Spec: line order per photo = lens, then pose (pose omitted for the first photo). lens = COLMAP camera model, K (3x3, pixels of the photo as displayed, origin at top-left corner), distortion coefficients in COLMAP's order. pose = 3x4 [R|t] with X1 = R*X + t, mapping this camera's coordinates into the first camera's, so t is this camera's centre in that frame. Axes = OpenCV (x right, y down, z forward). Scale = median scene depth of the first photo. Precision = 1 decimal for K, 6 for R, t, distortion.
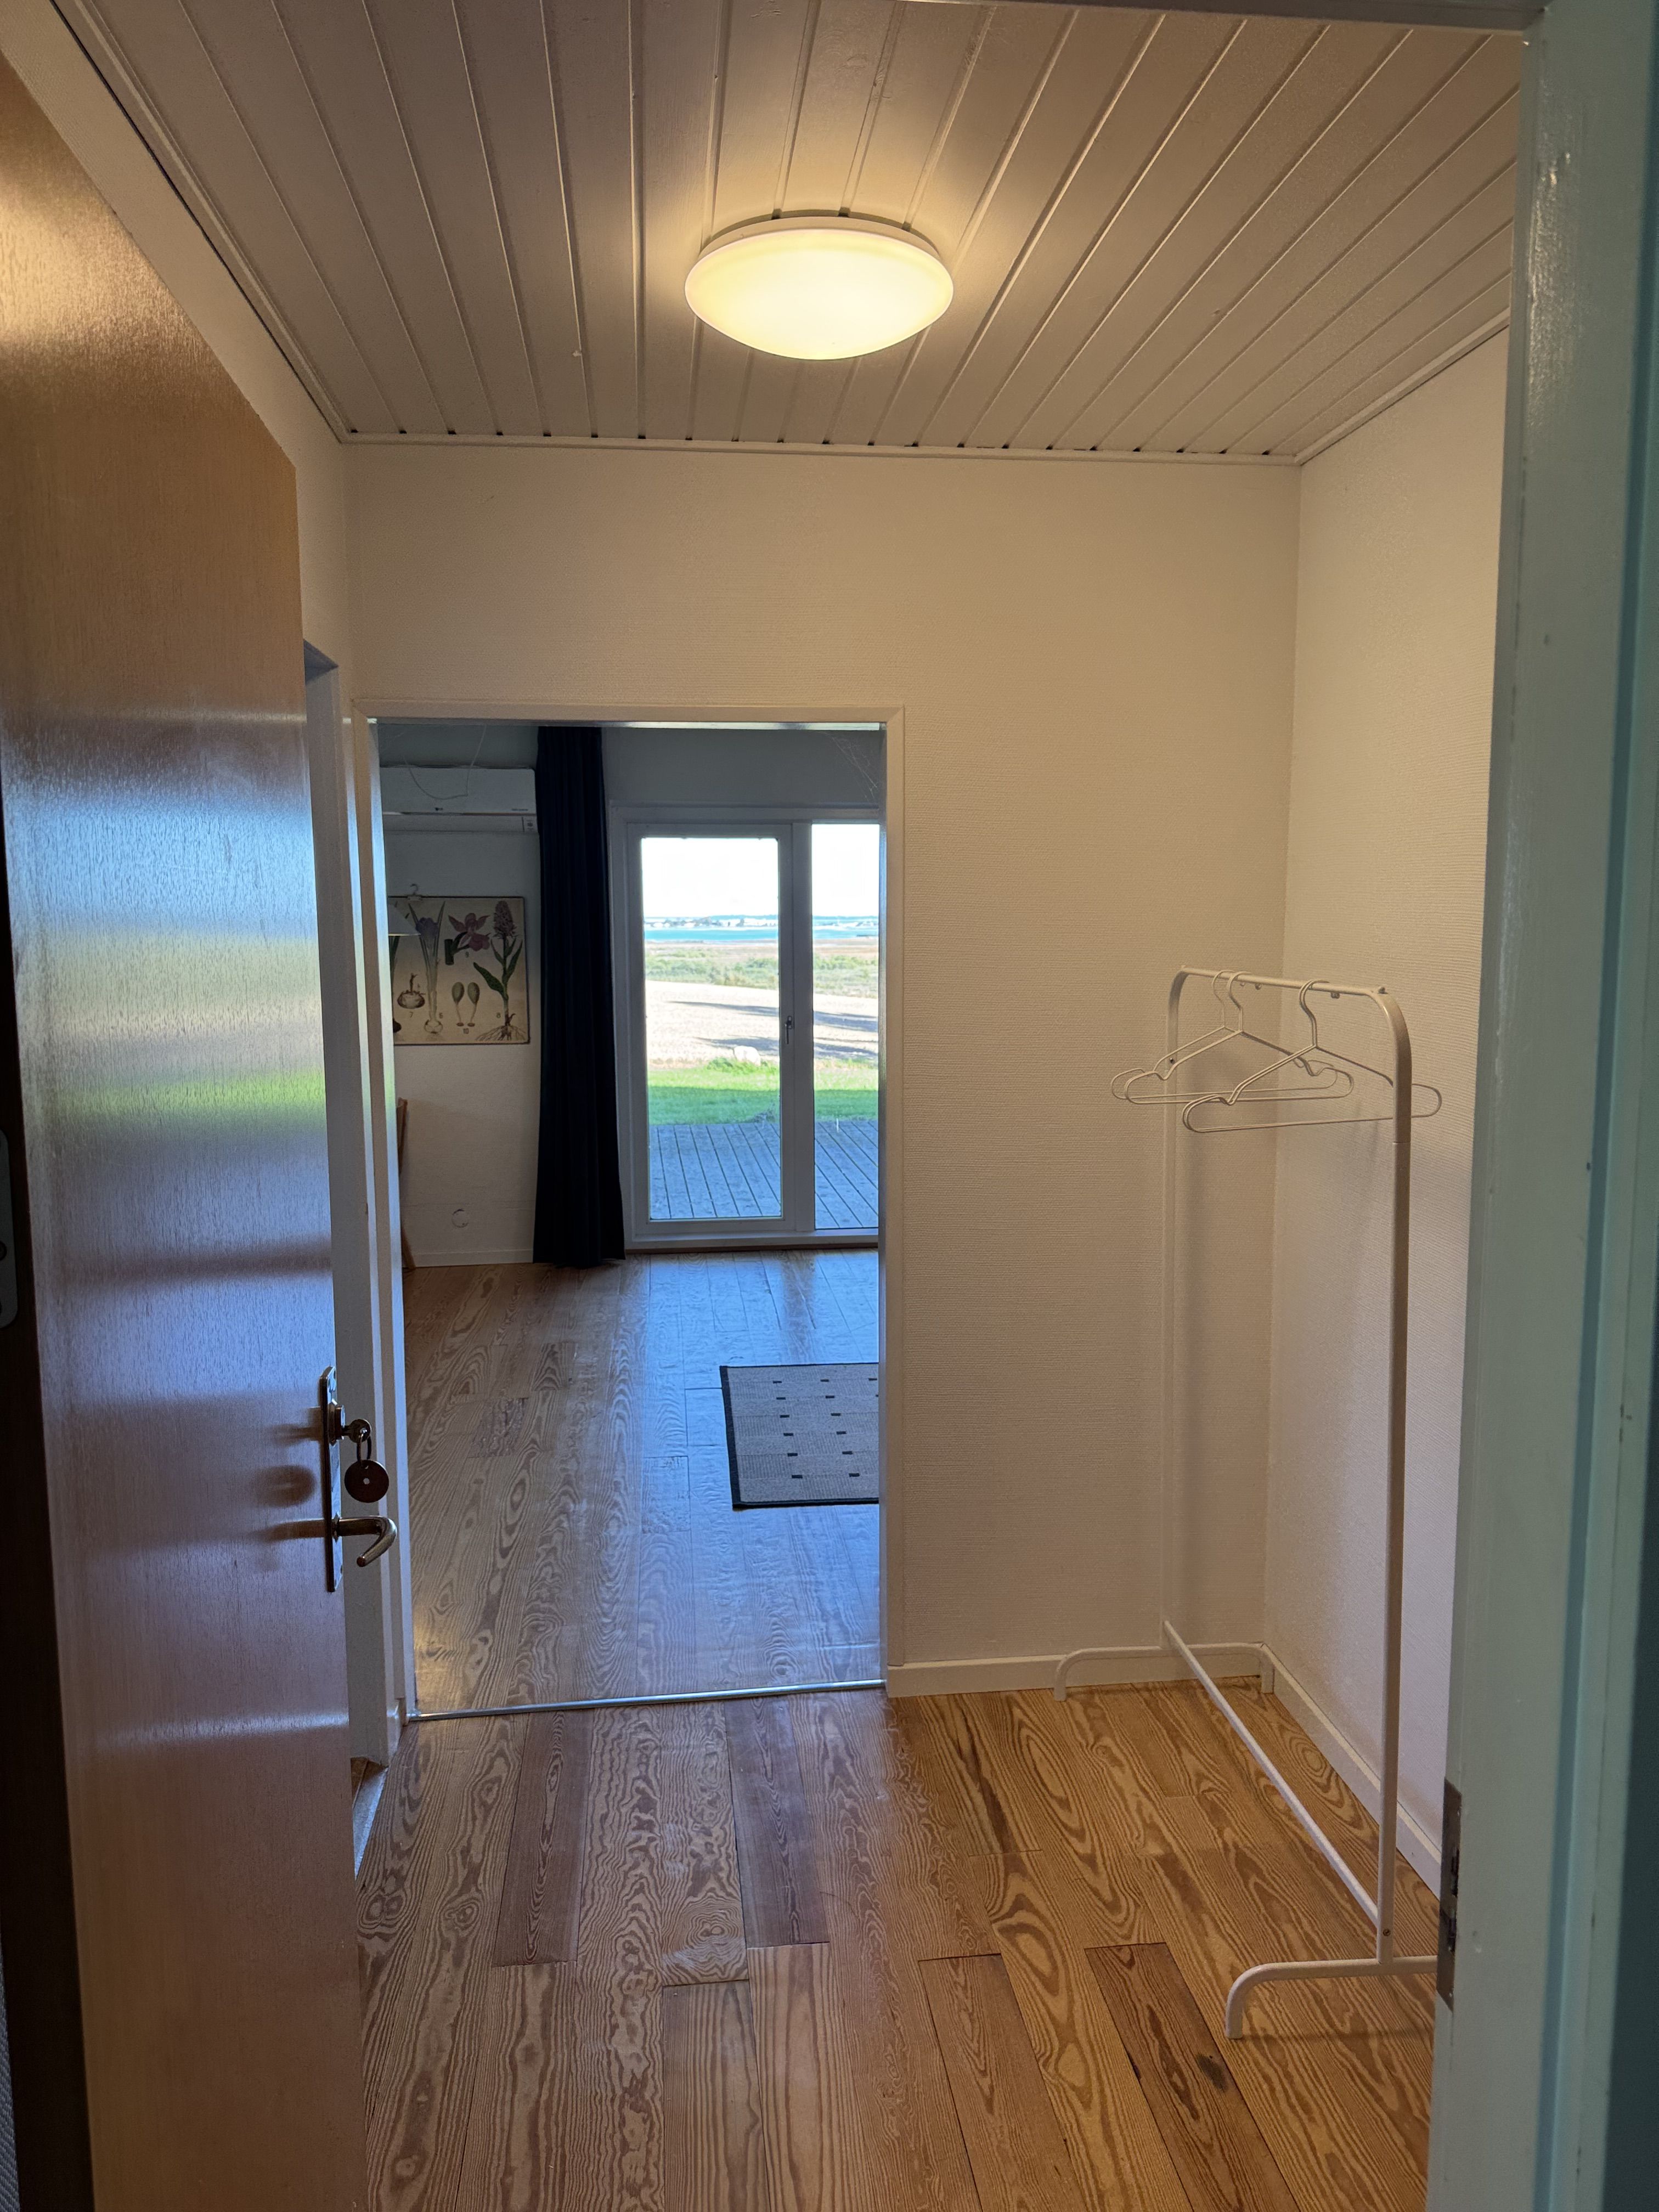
lens RADIAL K [[1560.0, 0, 854.1], [0, 1560.0, 1096.9], [0, 0, 1]] dist [0.015617, -0.030138]
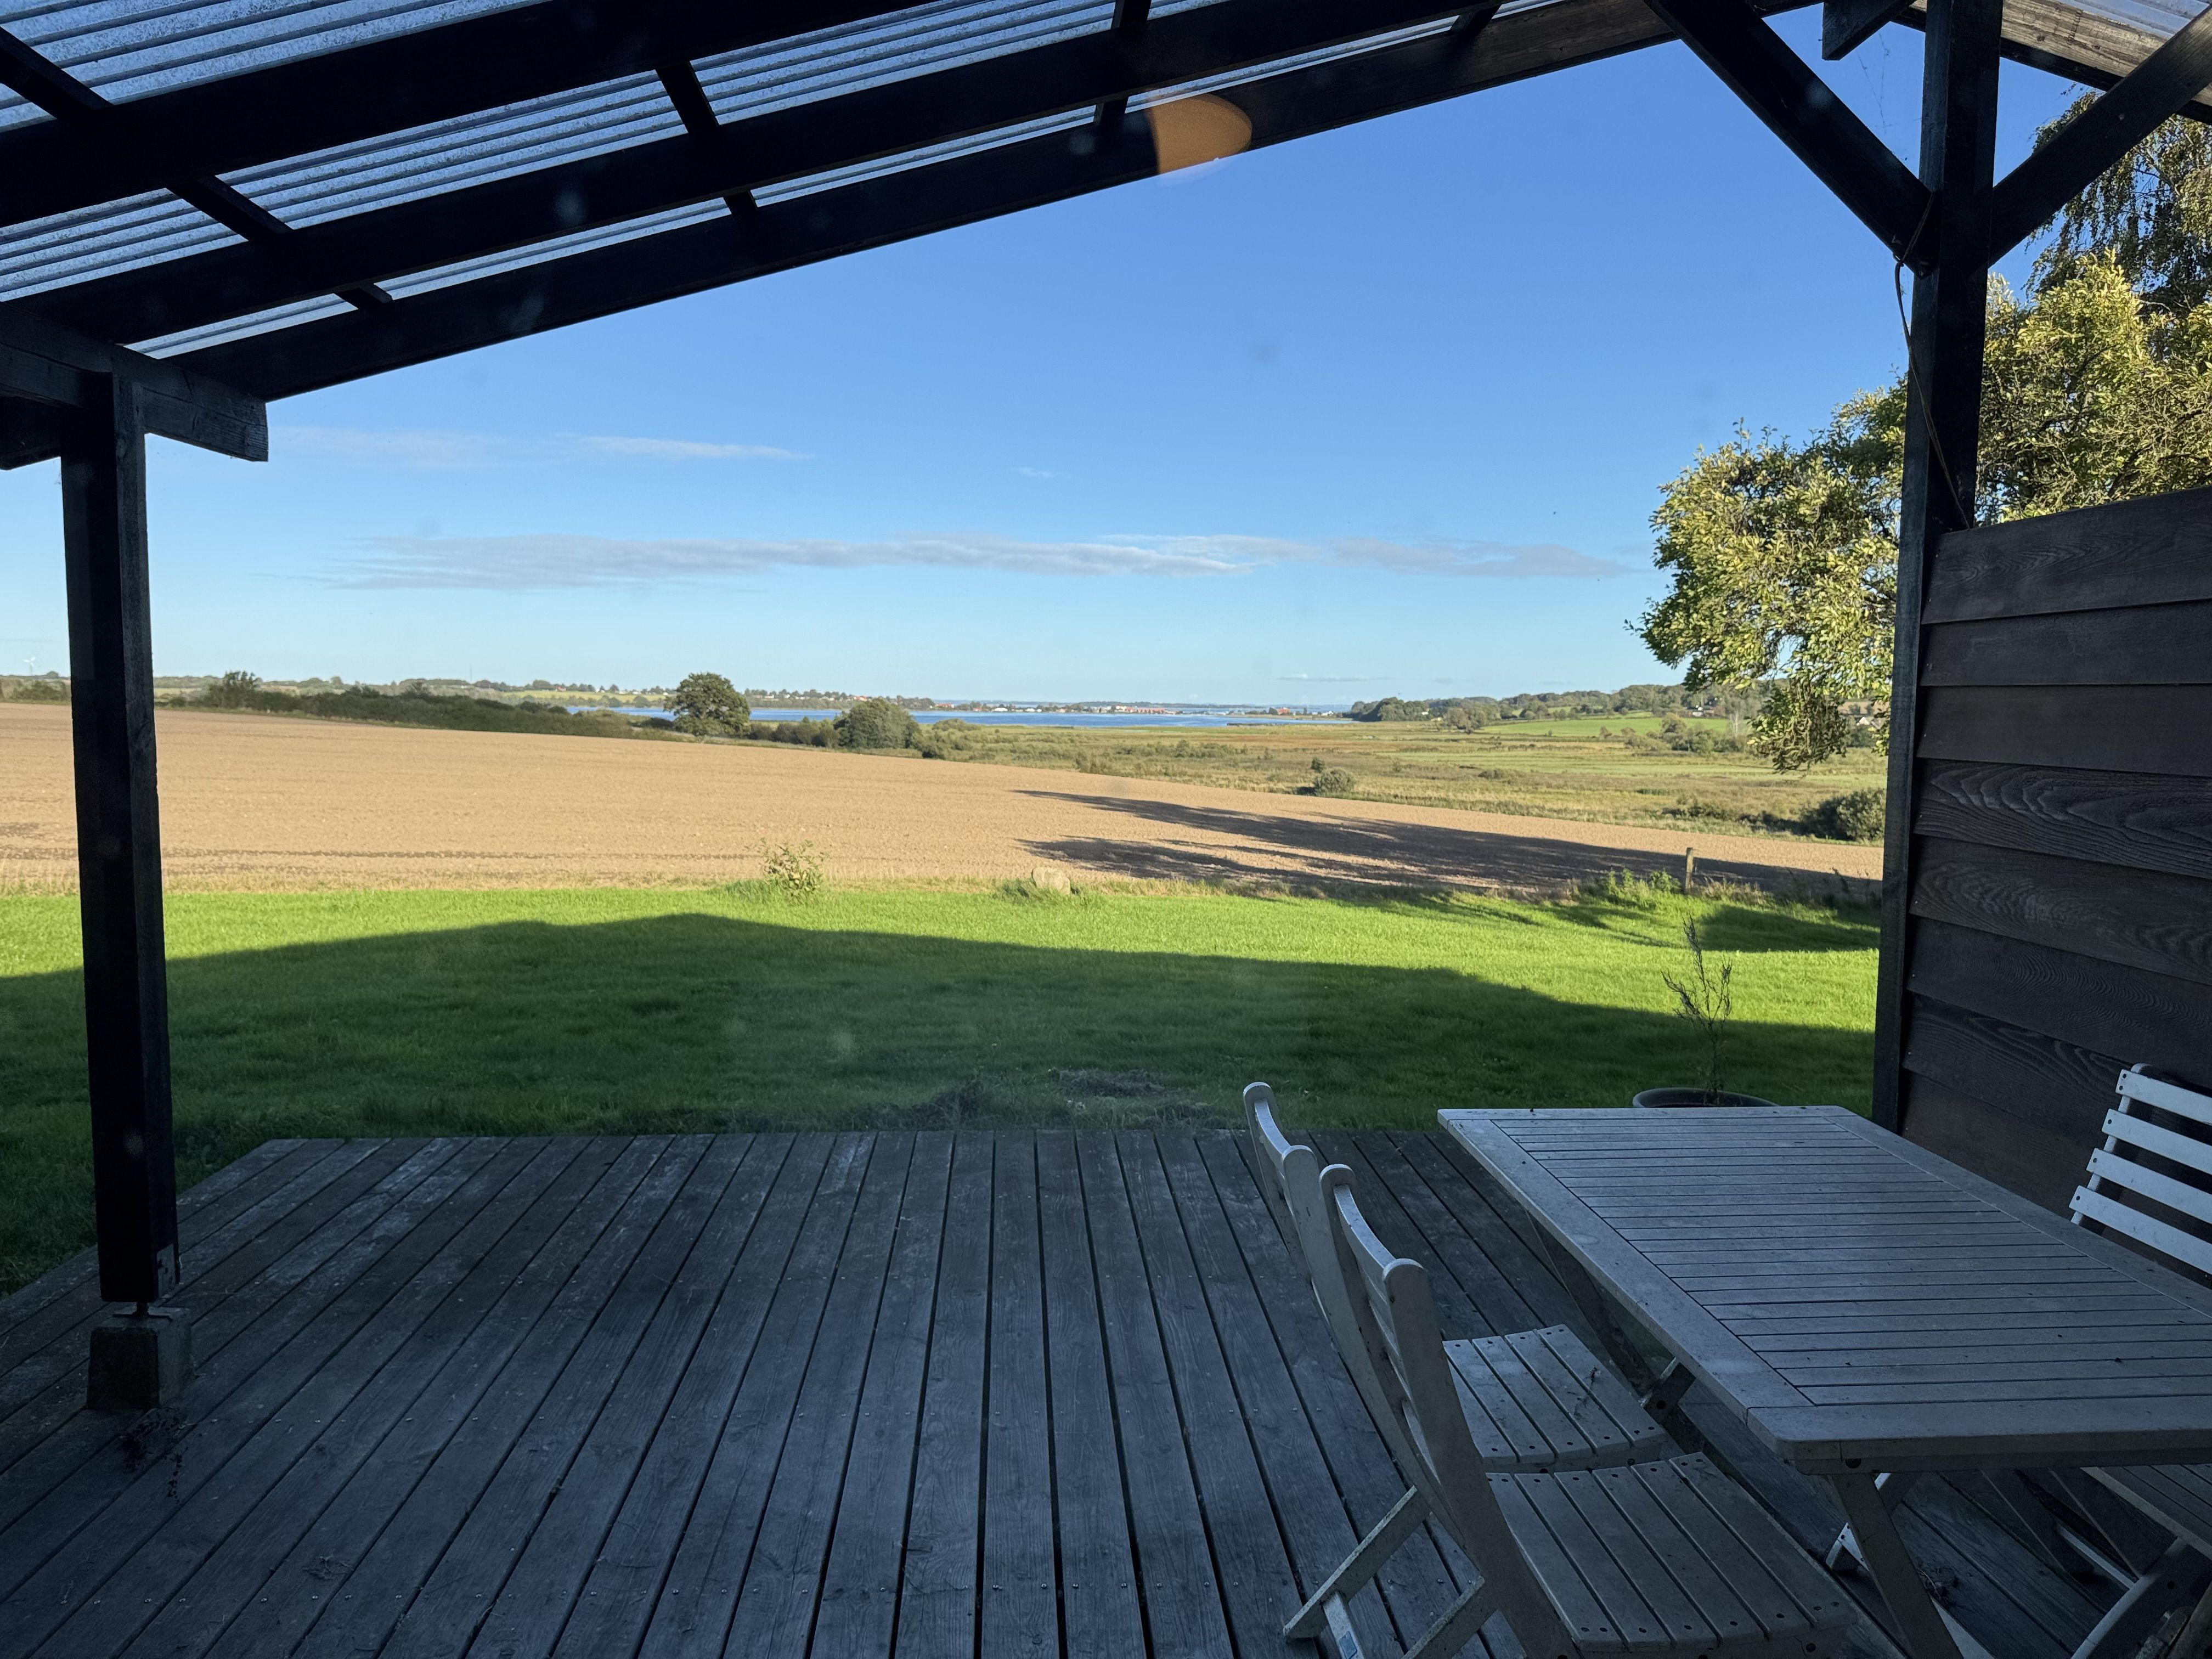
lens RADIAL K [[1560.0, 0, 1112.9], [0, 1560.0, 832.6], [0, 0, 1]] dist [0.015617, -0.030138]
pose [[0.997387, 0.019160, -0.069657, 0.023720], [-0.021438, 0.999255, -0.032103, -0.083254], [0.068990, 0.033512, 0.997054, 0.997780]]
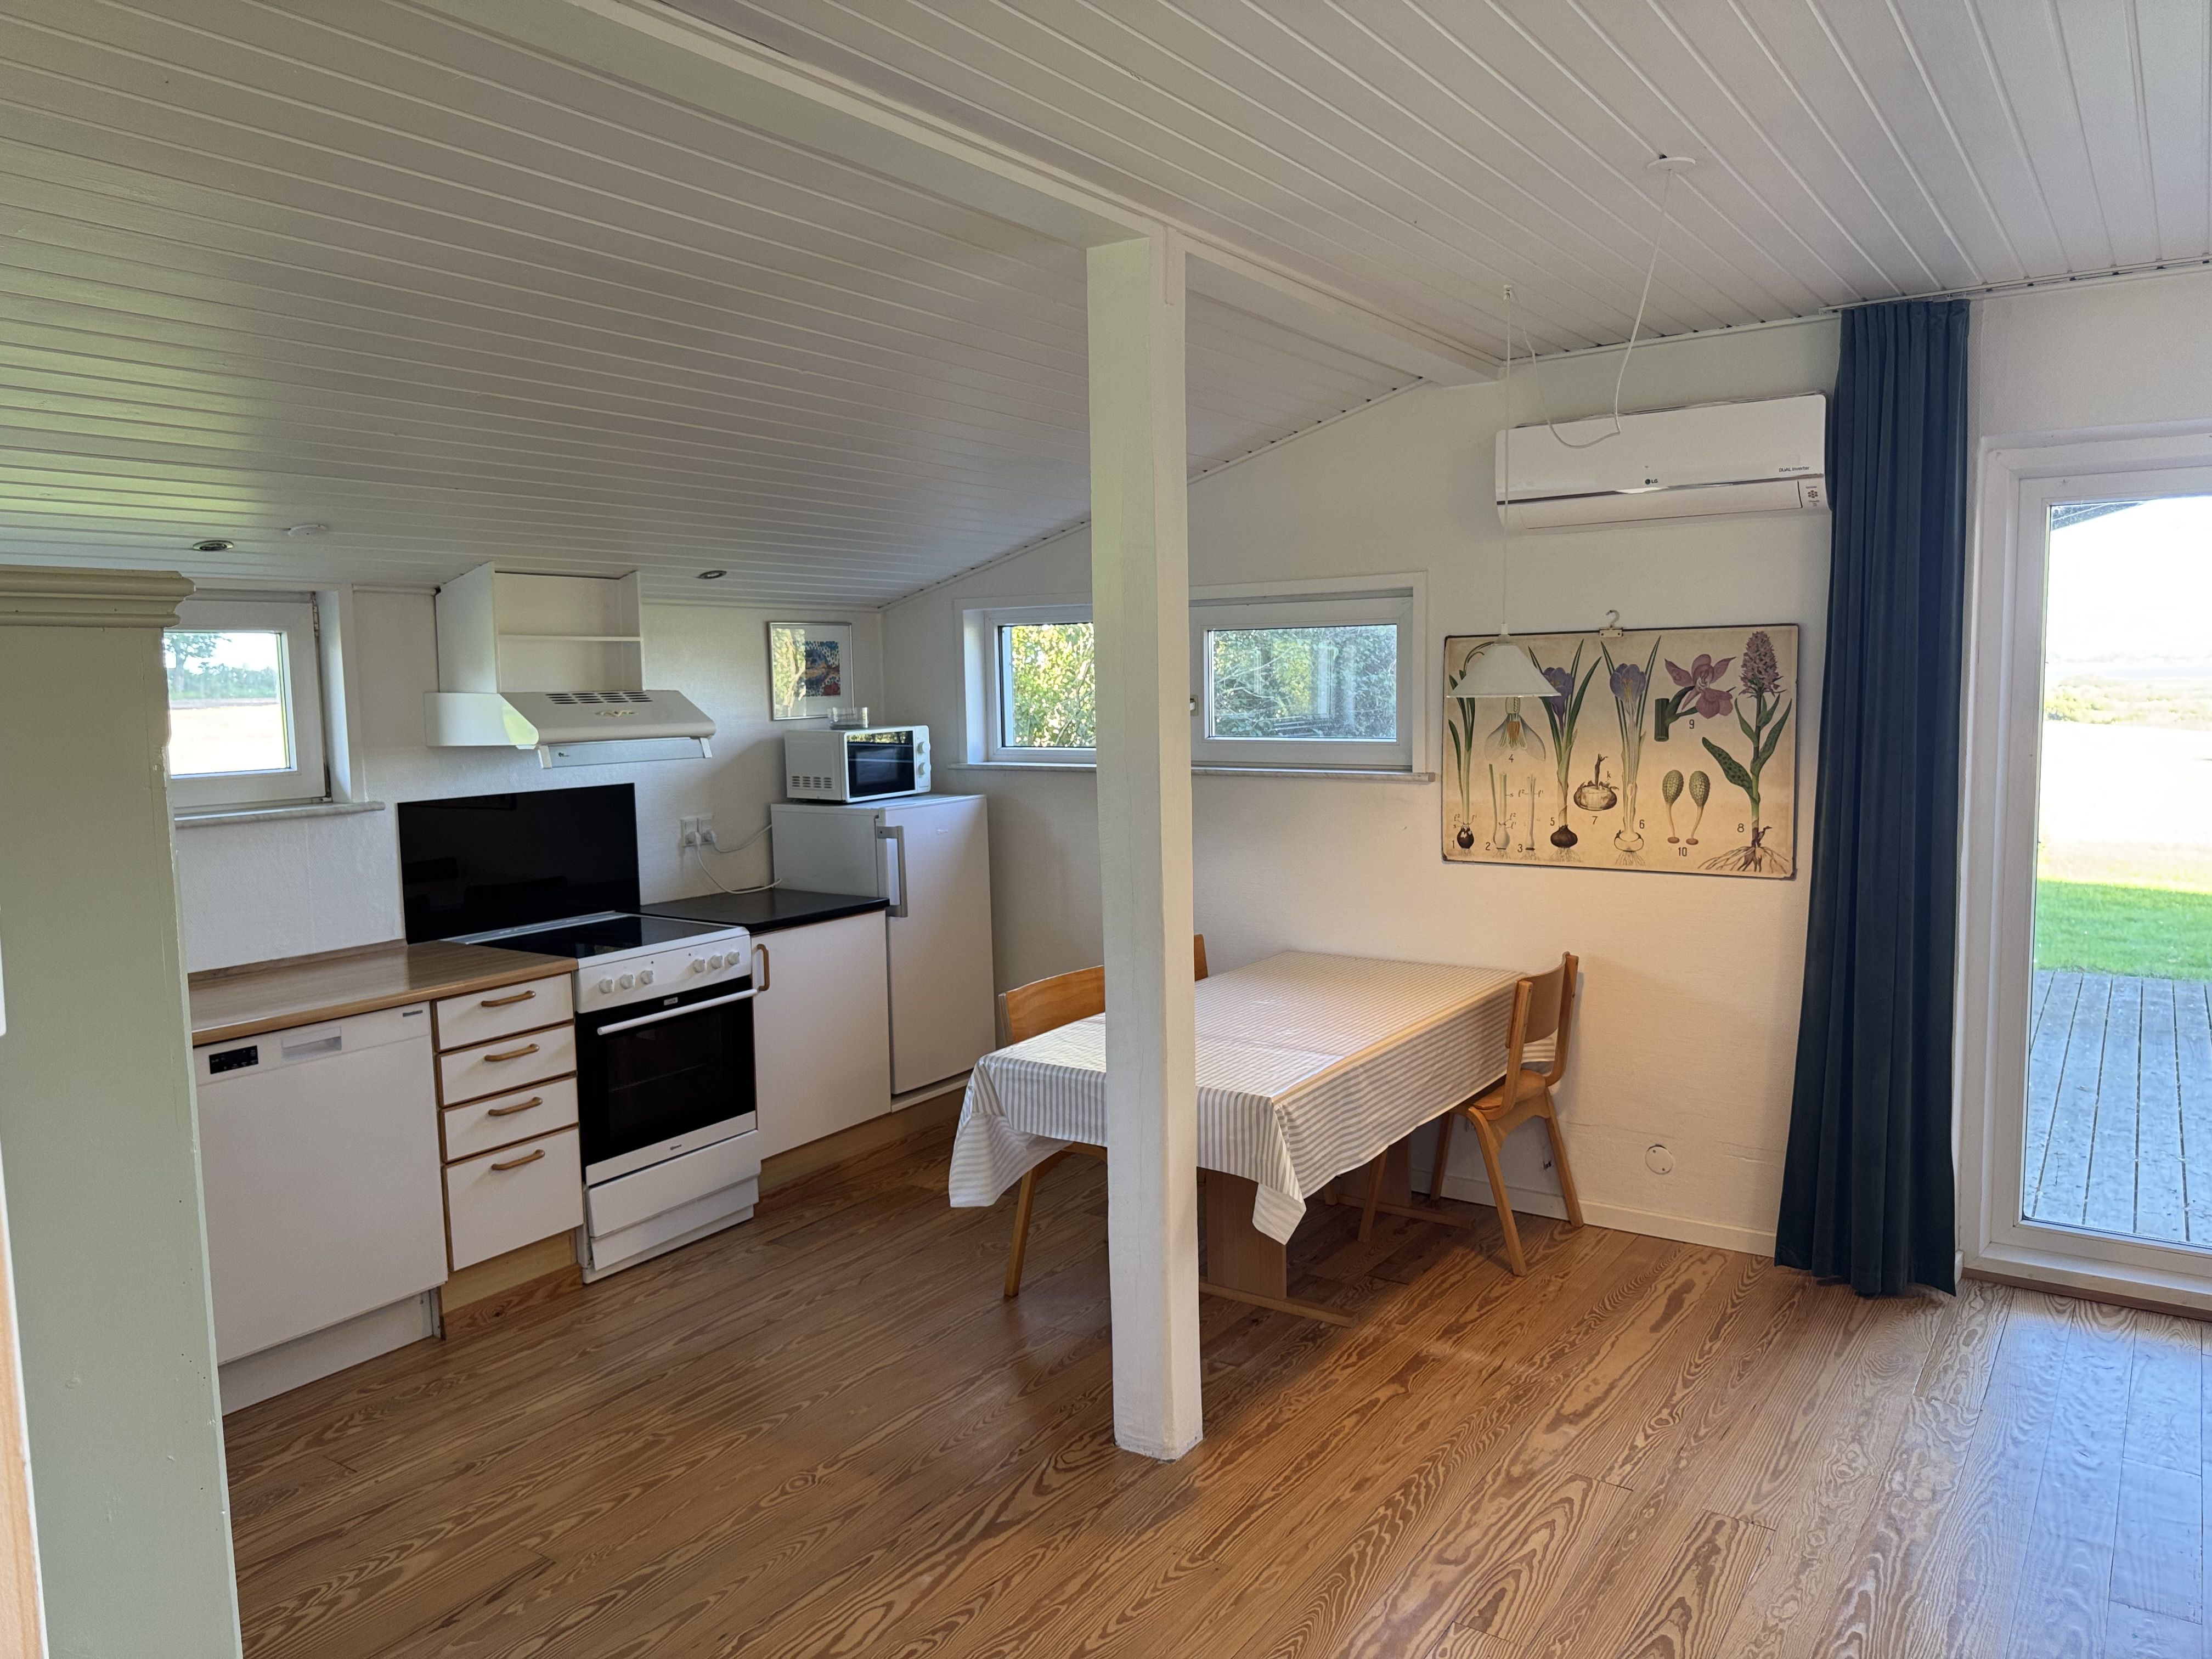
lens RADIAL K [[1560.0, 0, 1097.7], [0, 1560.0, 829.1], [0, 0, 1]] dist [0.015617, -0.030138]
pose [[0.741375, 0.052139, -0.669063, -0.015588], [-0.057162, 0.998260, 0.014453, -0.046777], [0.668652, 0.027530, 0.743065, 0.406891]]
